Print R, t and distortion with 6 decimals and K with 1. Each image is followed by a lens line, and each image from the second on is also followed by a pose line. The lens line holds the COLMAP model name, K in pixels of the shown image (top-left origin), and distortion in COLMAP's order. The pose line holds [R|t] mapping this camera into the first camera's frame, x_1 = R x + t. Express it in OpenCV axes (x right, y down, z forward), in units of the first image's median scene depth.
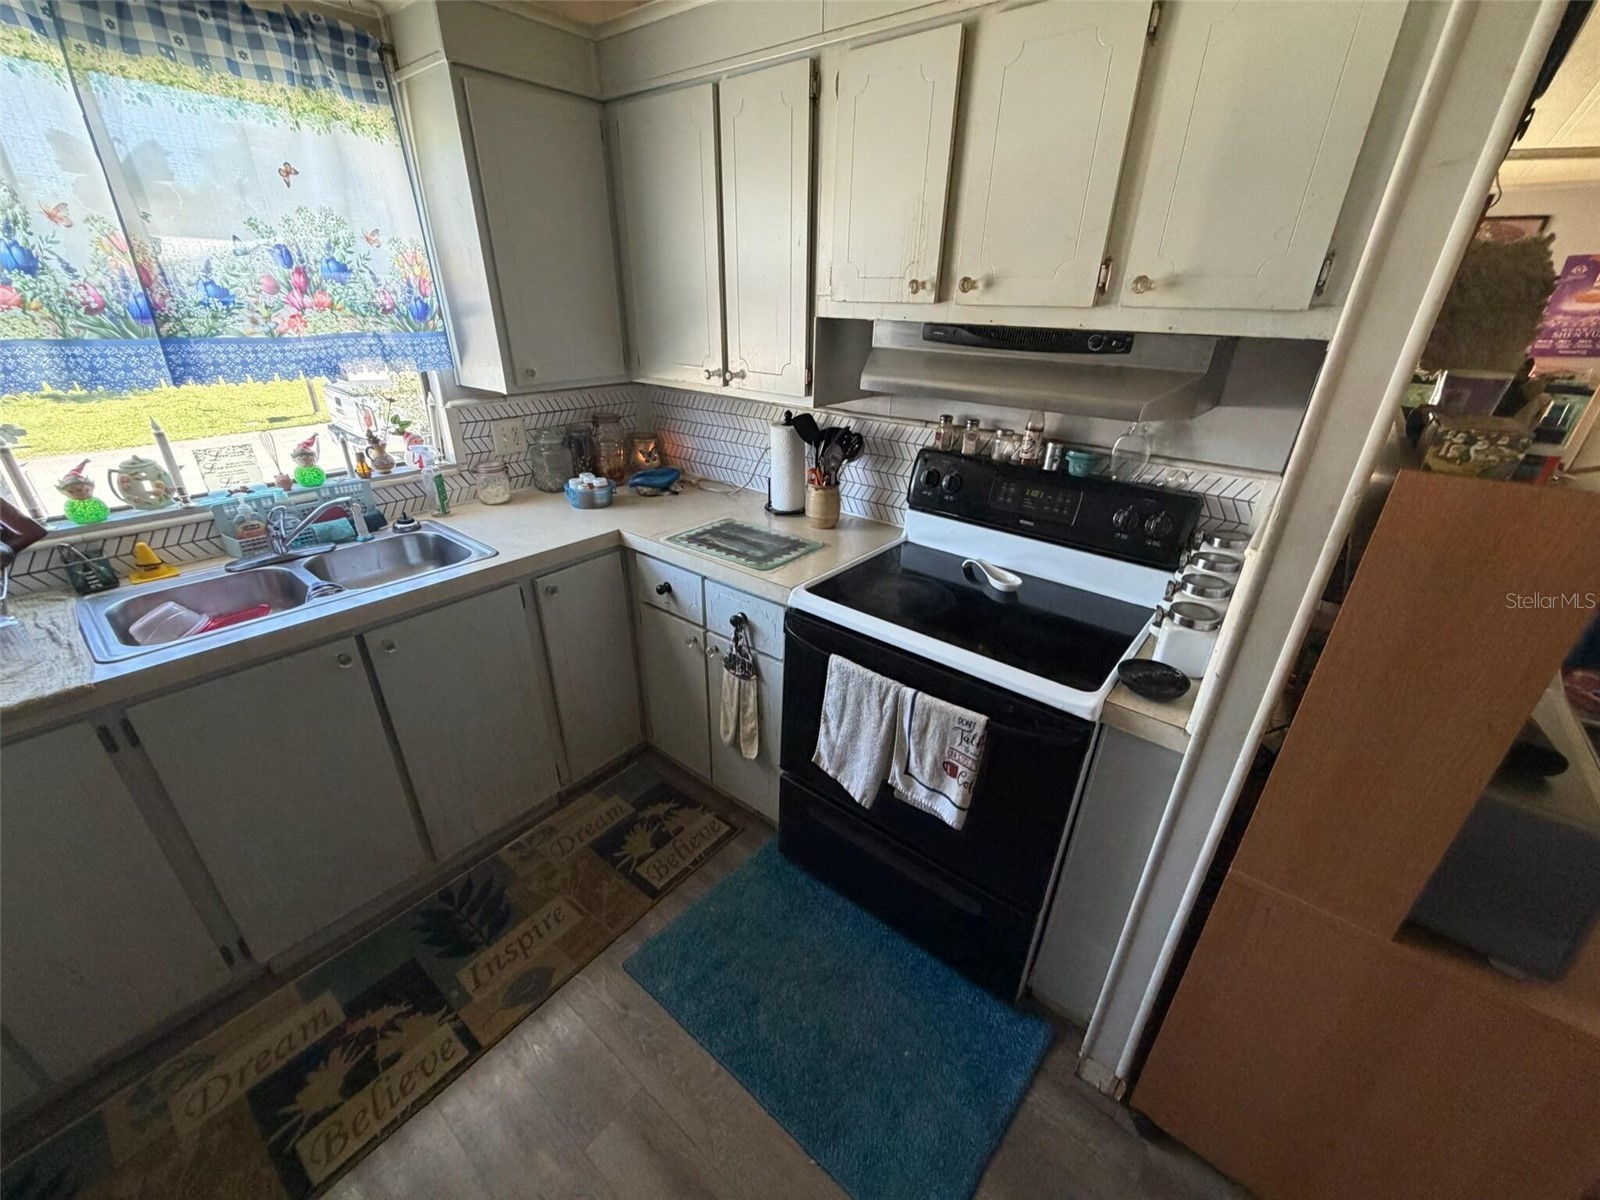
lens RADIAL K [[640.3, 0, 788.1], [0, 640.3, 602.0], [0, 0, 1]] dist [-0.001446, 0.000657]
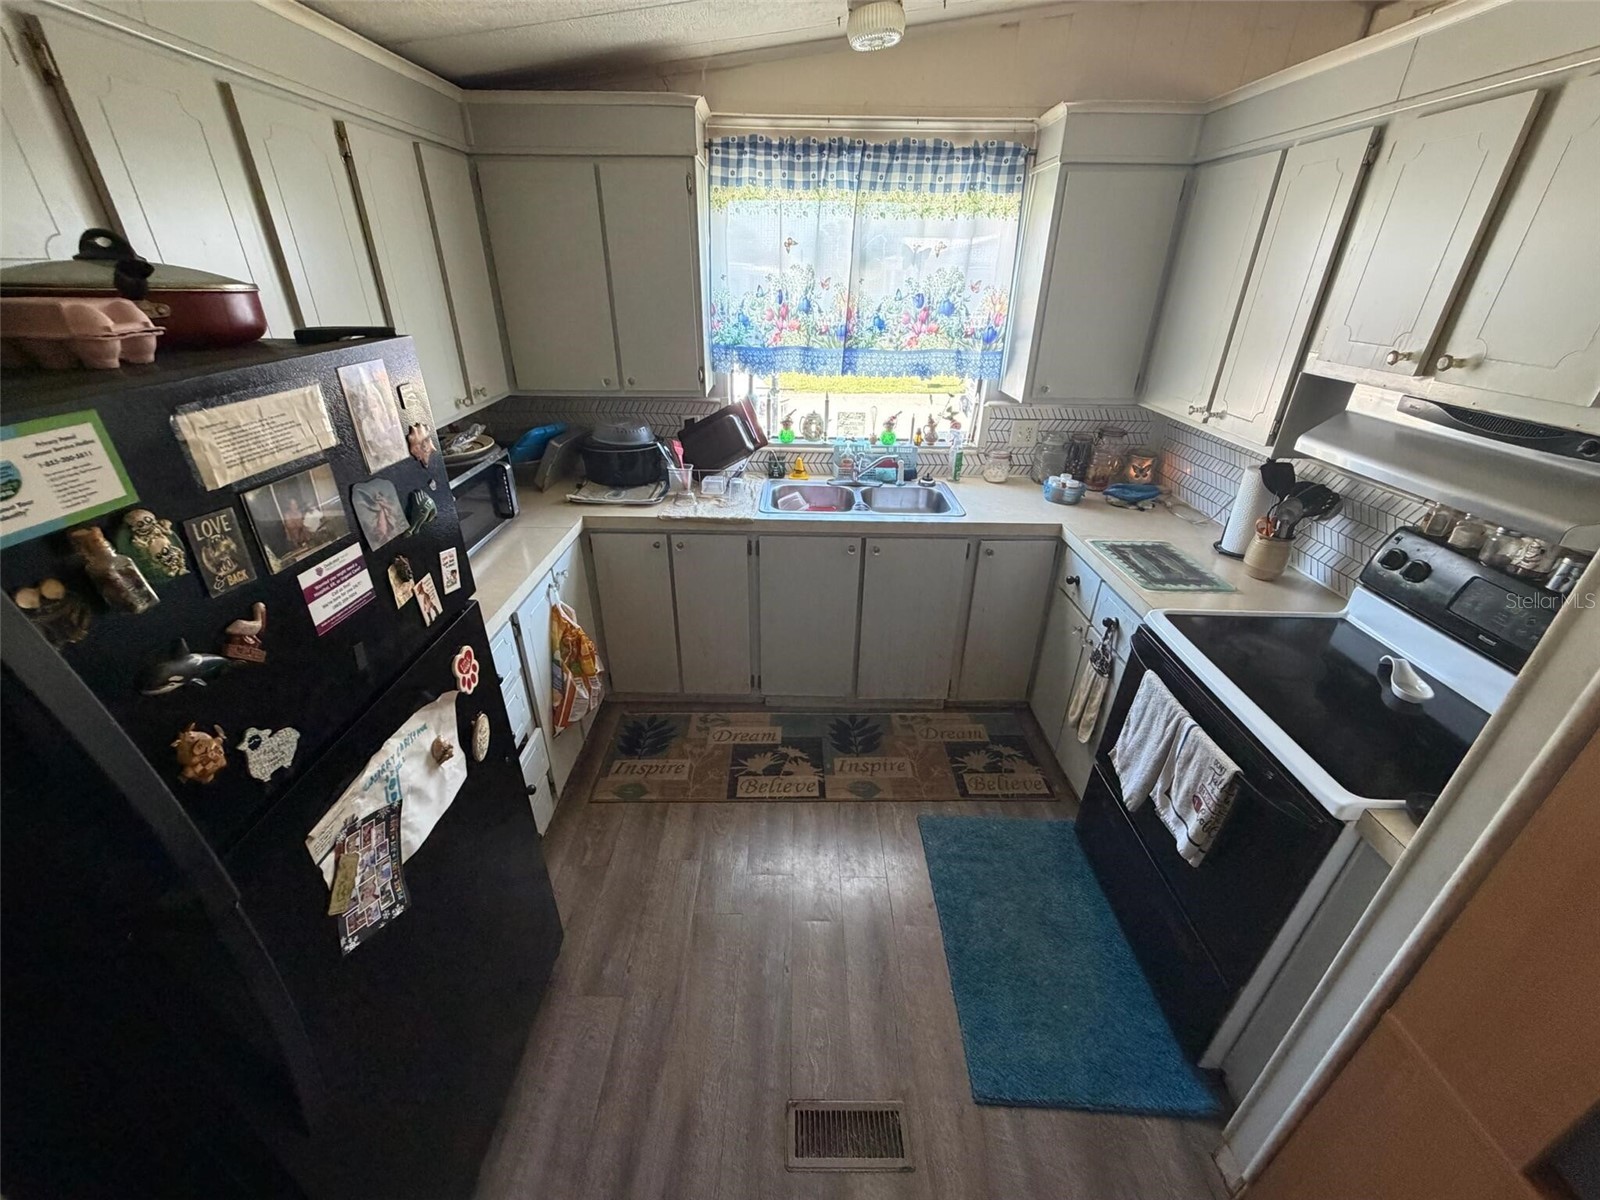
lens RADIAL K [[640.3, 0, 788.1], [0, 640.3, 602.0], [0, 0, 1]] dist [-0.001446, 0.000657]
pose [[0.626143, 0.350839, -0.696316, 0.343404], [-0.335919, 0.927299, 0.165154, -0.001543], [0.703636, 0.130496, 0.698475, -0.218966]]
